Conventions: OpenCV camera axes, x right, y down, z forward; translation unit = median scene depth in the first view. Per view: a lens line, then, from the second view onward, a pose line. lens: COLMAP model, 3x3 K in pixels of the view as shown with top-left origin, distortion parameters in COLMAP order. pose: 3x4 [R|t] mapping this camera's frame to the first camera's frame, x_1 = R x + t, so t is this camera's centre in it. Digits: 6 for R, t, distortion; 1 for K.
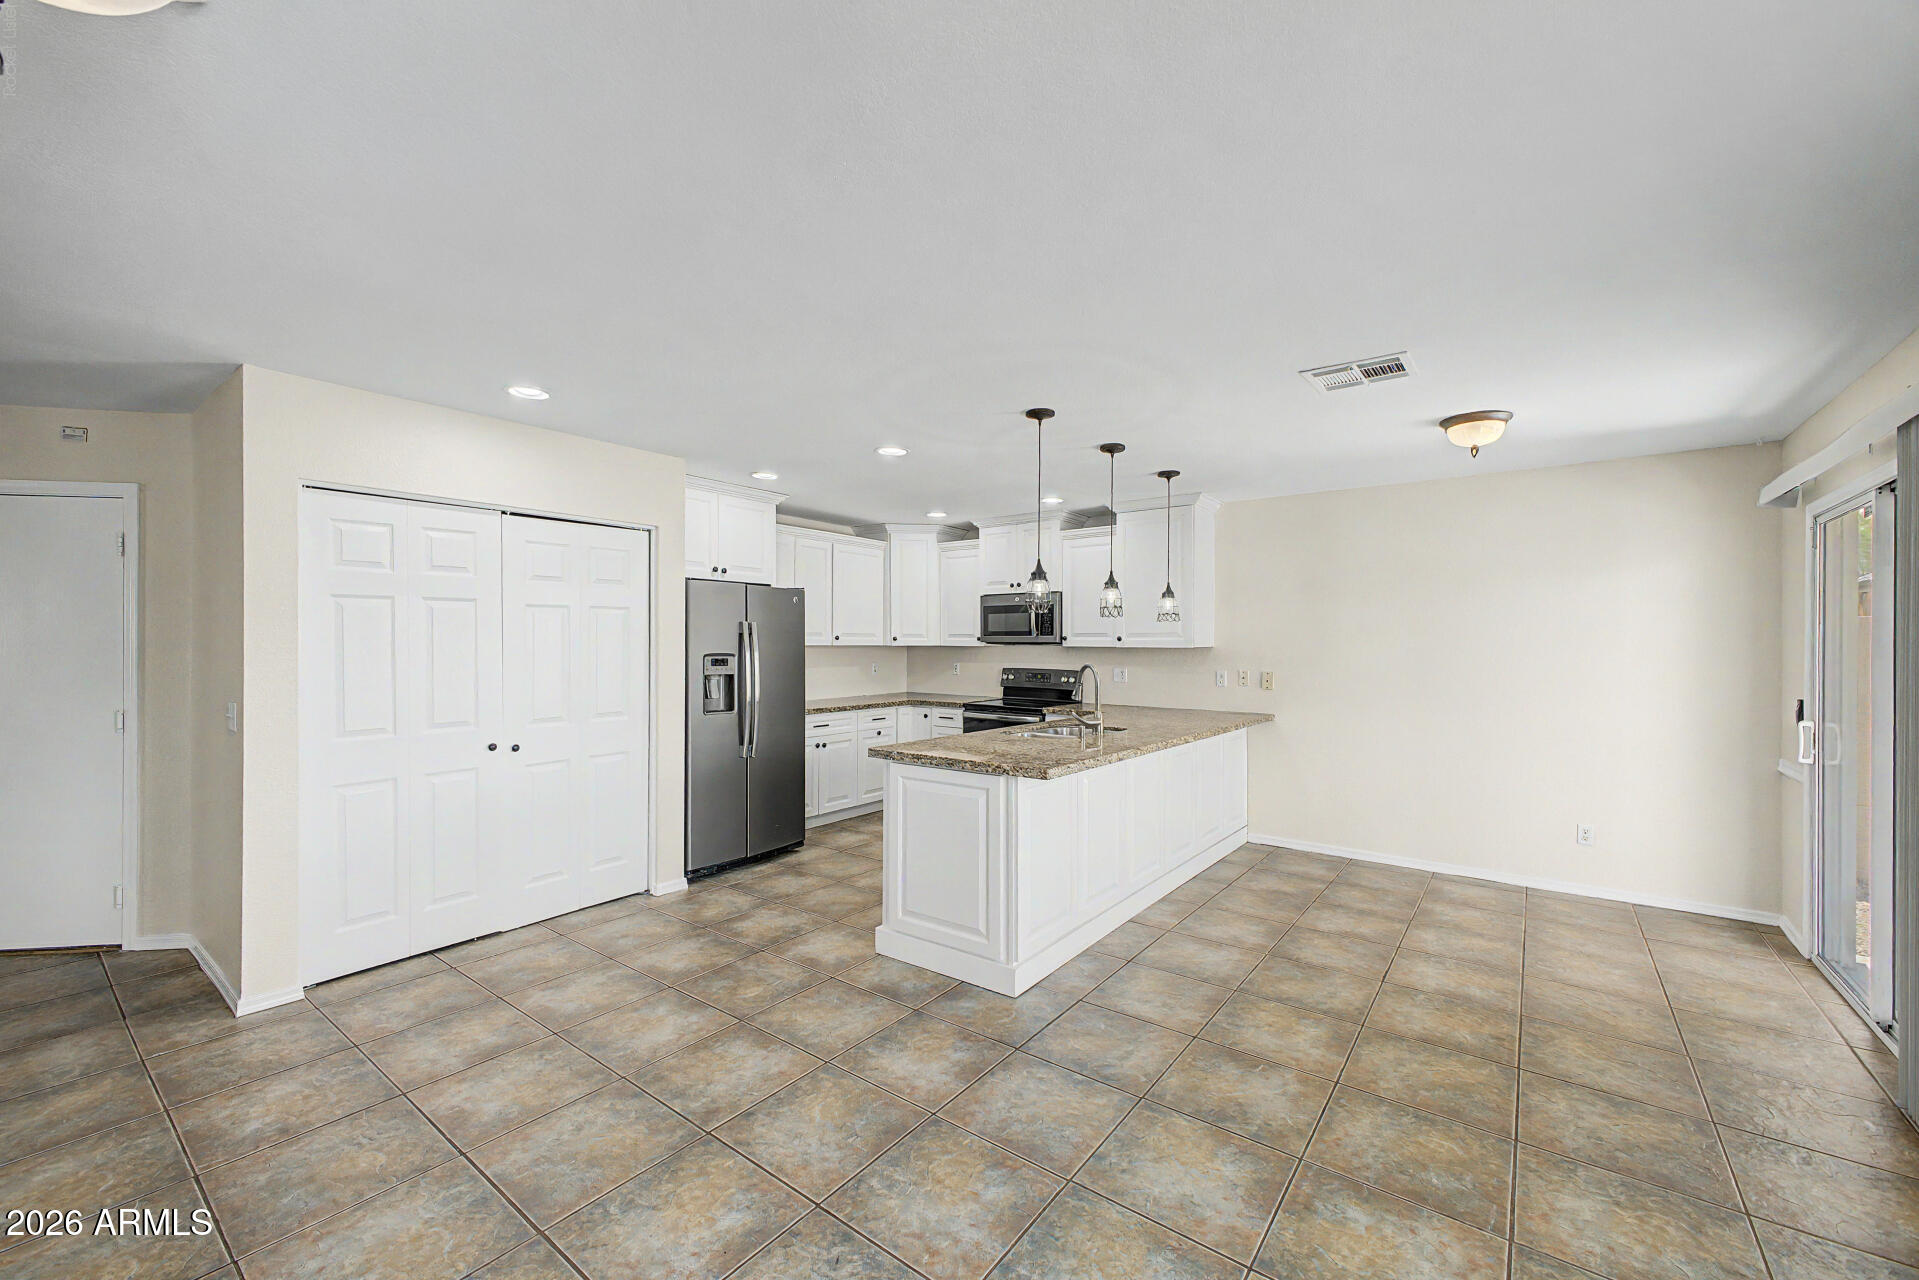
lens RADIAL K [[755.0, 0, 958.6], [0, 755.0, 644.5], [0, 0, 1]] dist [0.008467, -0.002201]
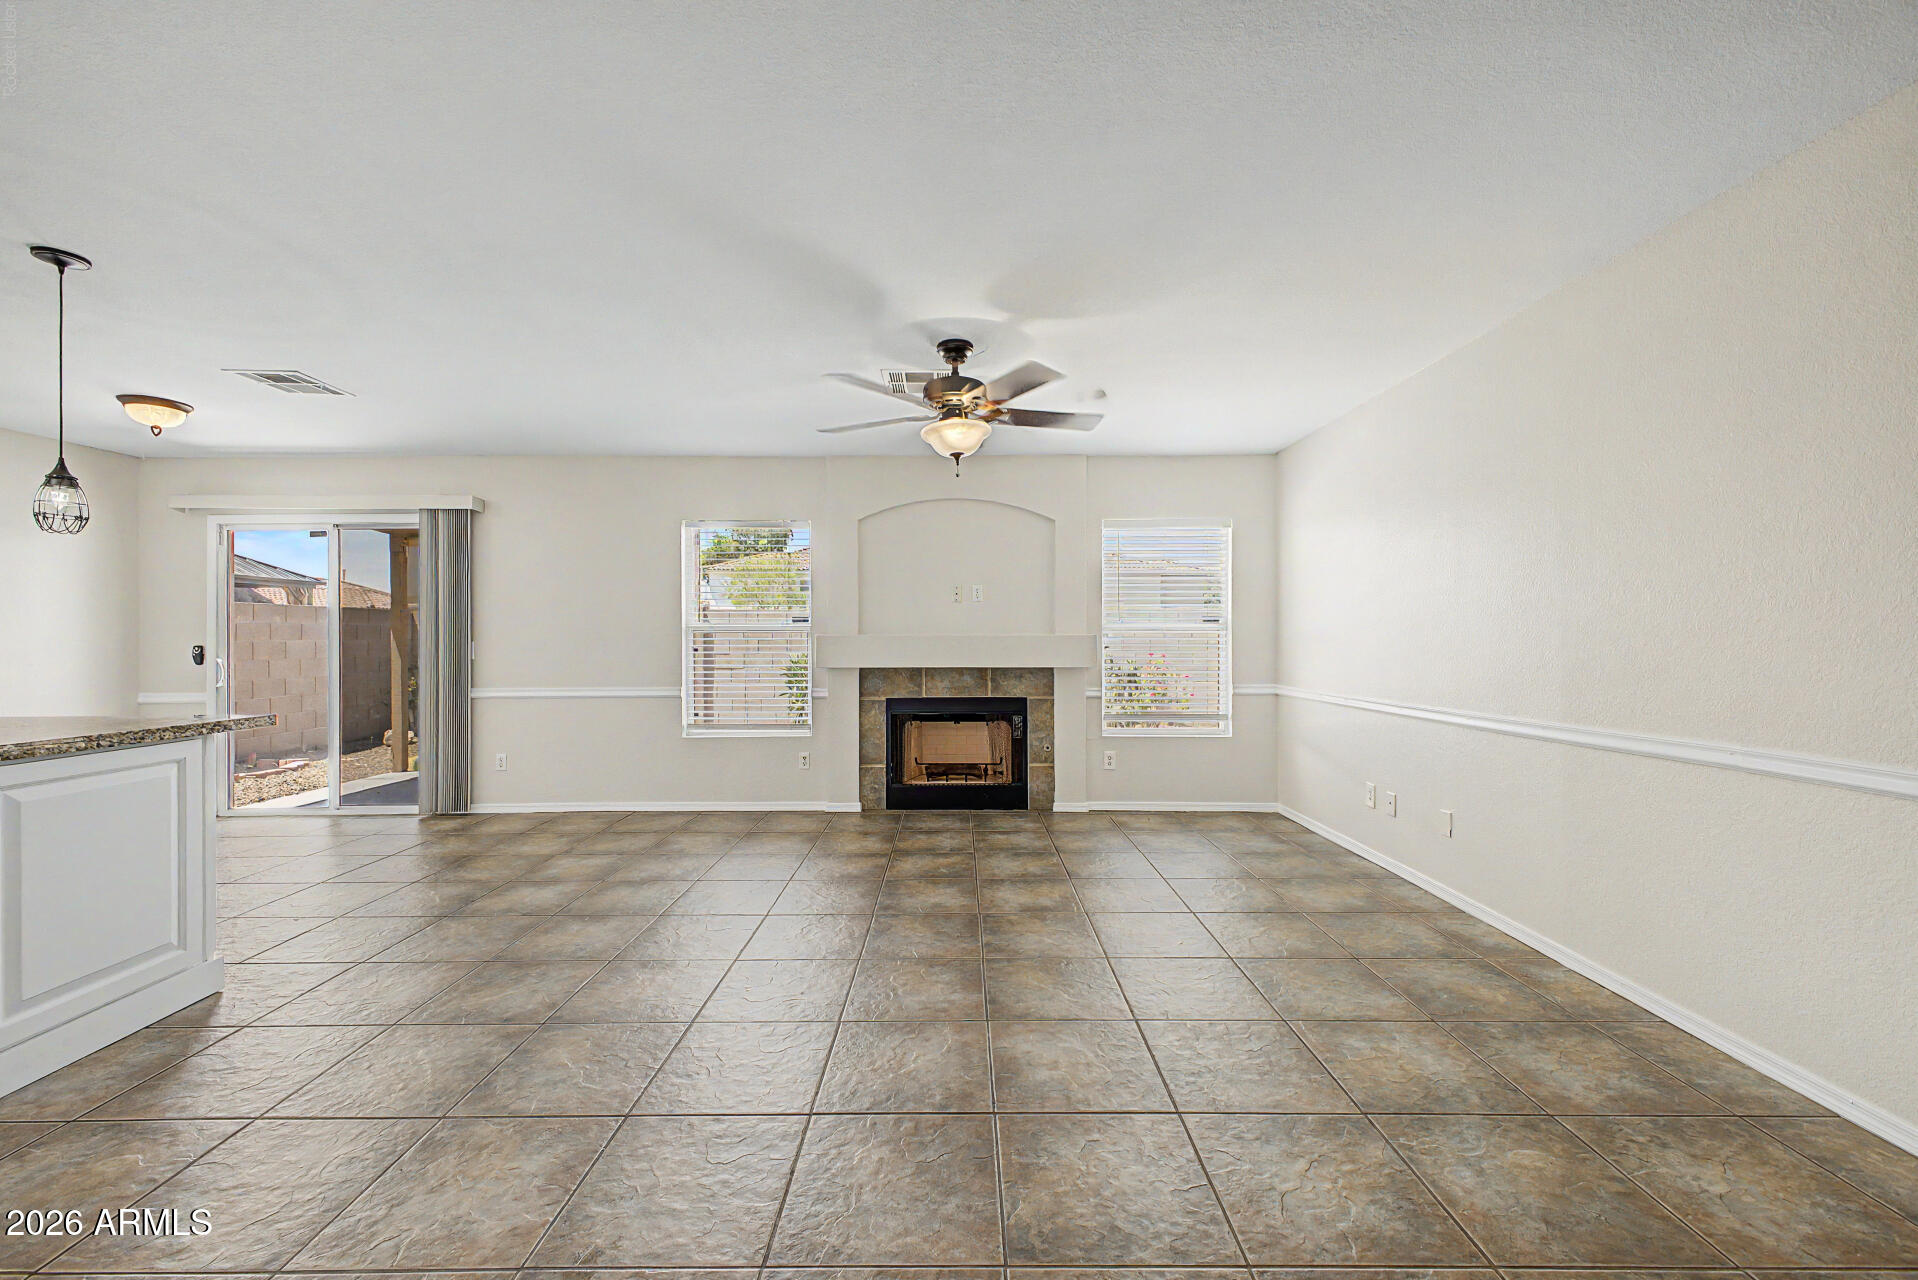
lens RADIAL K [[754.6, 0, 964.5], [0, 754.6, 635.5], [0, 0, 1]] dist [0.008467, -0.002201]
pose [[-0.614780, 0.006383, 0.788673, -0.966897], [0.009195, 0.999957, -0.000926, 0.063564], [-0.788645, 0.006682, -0.614813, 0.740791]]
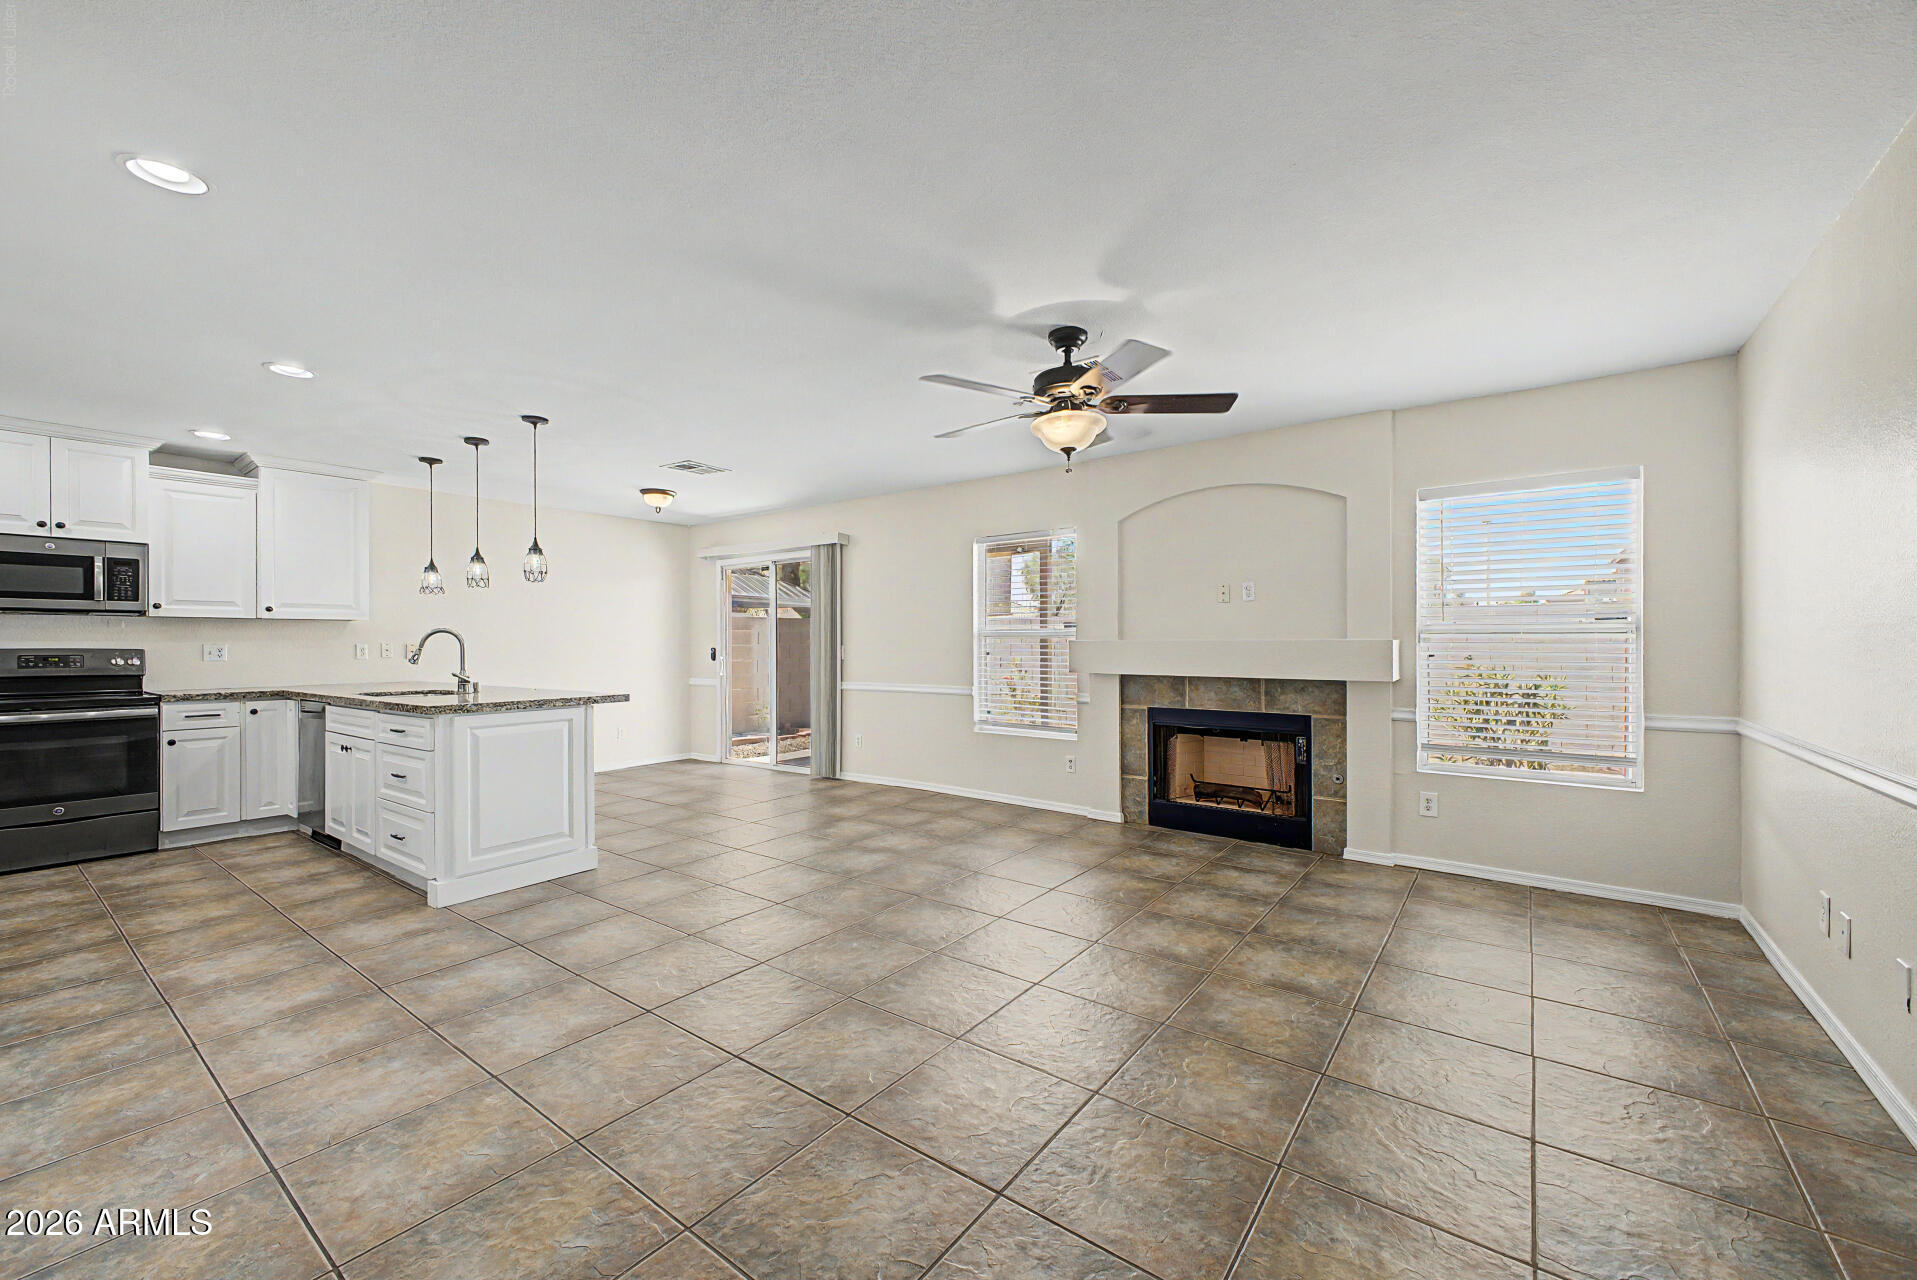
lens RADIAL K [[754.2, 0, 961.8], [0, 754.2, 647.8], [0, 0, 1]] dist [0.008467, -0.002201]
pose [[-0.015931, -0.004325, 0.999864, -1.098739], [0.008113, 0.999957, 0.004455, 0.064294], [-0.999840, 0.008183, -0.015896, 0.318254]]
